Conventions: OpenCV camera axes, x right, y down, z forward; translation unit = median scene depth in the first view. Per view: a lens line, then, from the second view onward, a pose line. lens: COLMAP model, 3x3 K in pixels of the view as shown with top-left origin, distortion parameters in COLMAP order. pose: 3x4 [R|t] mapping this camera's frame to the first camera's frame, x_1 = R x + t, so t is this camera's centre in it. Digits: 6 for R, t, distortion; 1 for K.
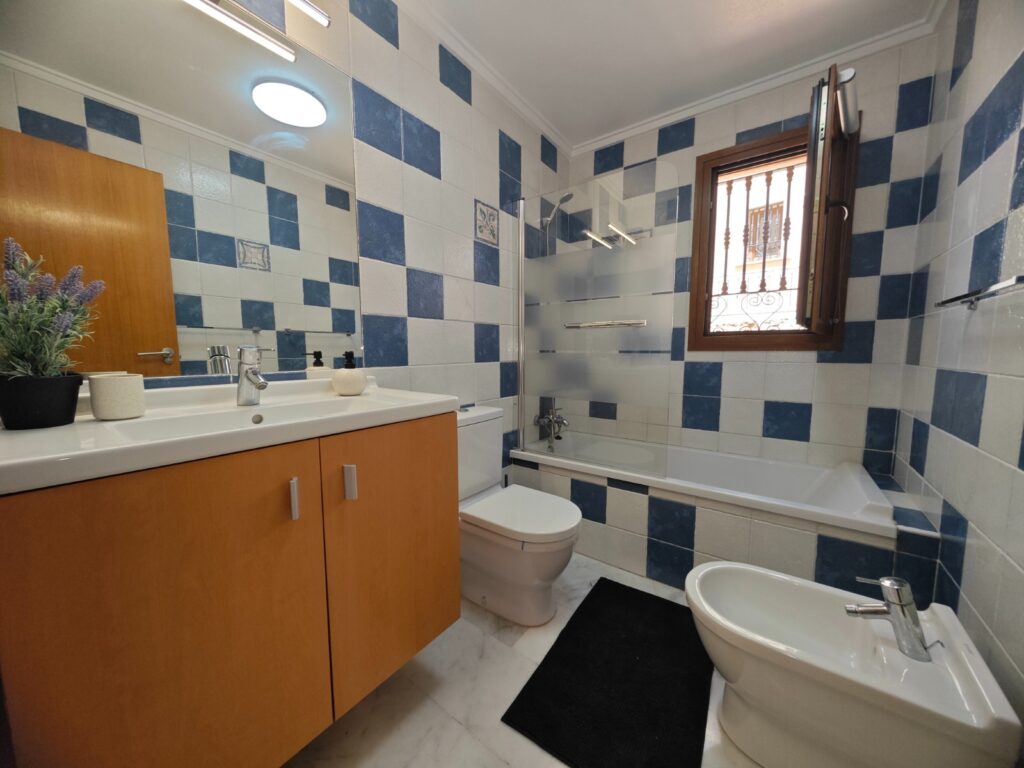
lens RADIAL K [[363.5, 0, 517.0], [0, 363.5, 387.7], [0, 0, 1]] dist [0.000509, 0.000364]
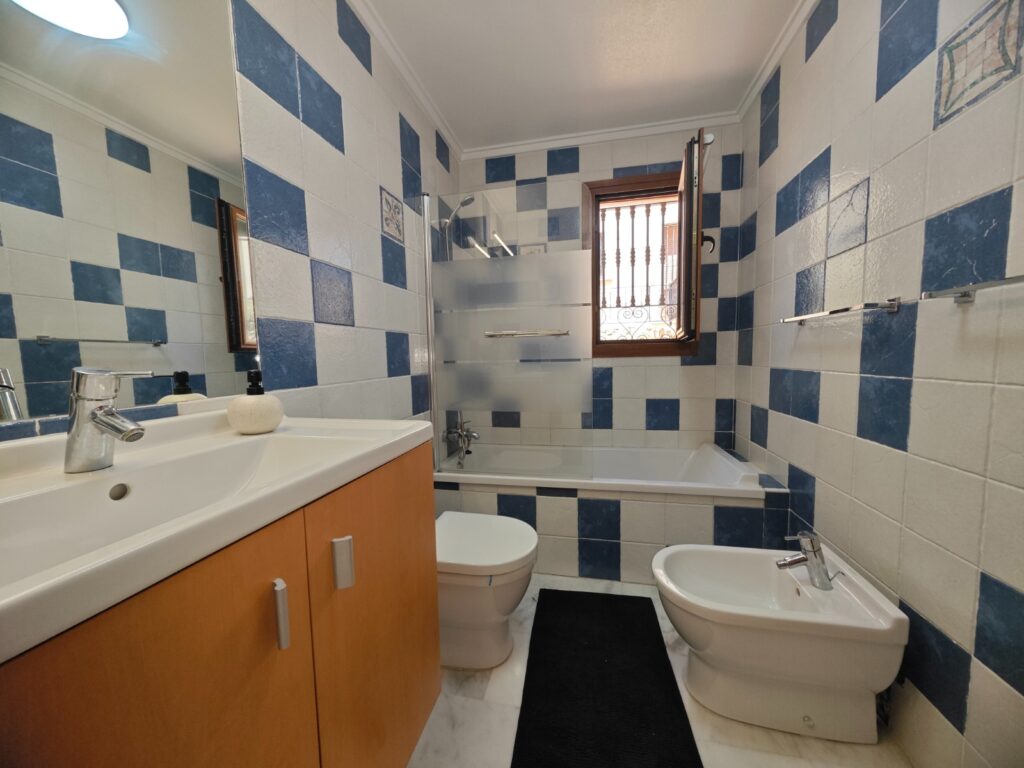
lens RADIAL K [[363.5, 0, 517.0], [0, 363.5, 387.7], [0, 0, 1]] dist [0.000509, 0.000364]
pose [[0.912087, -0.053795, 0.406451, -0.202875], [0.062133, 0.998041, -0.007335, -0.021289], [-0.405260, 0.031945, 0.913643, 0.110386]]
